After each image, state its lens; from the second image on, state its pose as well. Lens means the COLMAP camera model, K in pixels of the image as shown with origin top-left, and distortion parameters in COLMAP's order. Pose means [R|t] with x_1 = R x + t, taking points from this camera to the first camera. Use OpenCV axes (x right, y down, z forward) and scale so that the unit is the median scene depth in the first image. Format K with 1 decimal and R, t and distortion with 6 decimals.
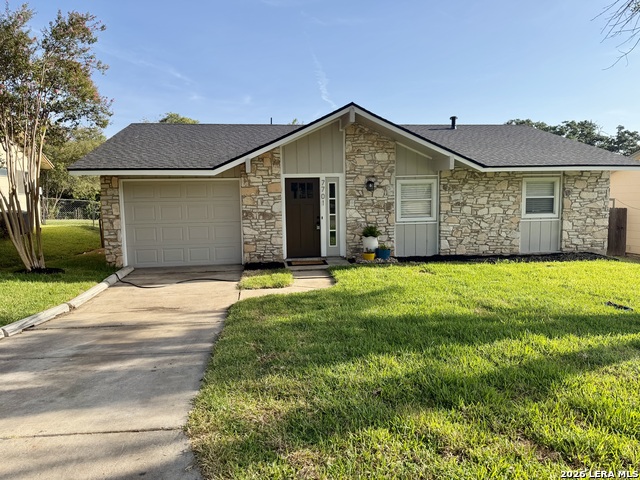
lens RADIAL K [[449.8, 0, 320.0], [0, 449.8, 240.0], [0, 0, 1]] dist [0.113197, -0.214344]
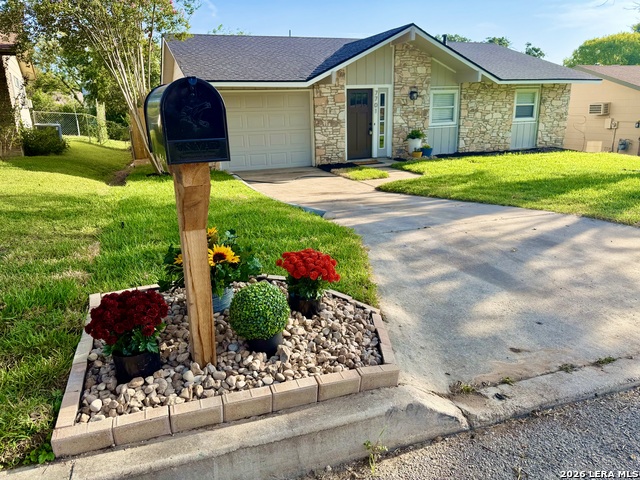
lens RADIAL K [[449.8, 0, 320.0], [0, 449.8, 240.0], [0, 0, 1]] dist [0.113197, -0.214344]
pose [[0.967446, -0.079217, 0.240360, -0.446179], [0.034637, 0.982257, 0.184312, 0.026032], [-0.250696, -0.169987, 0.953025, -0.161610]]
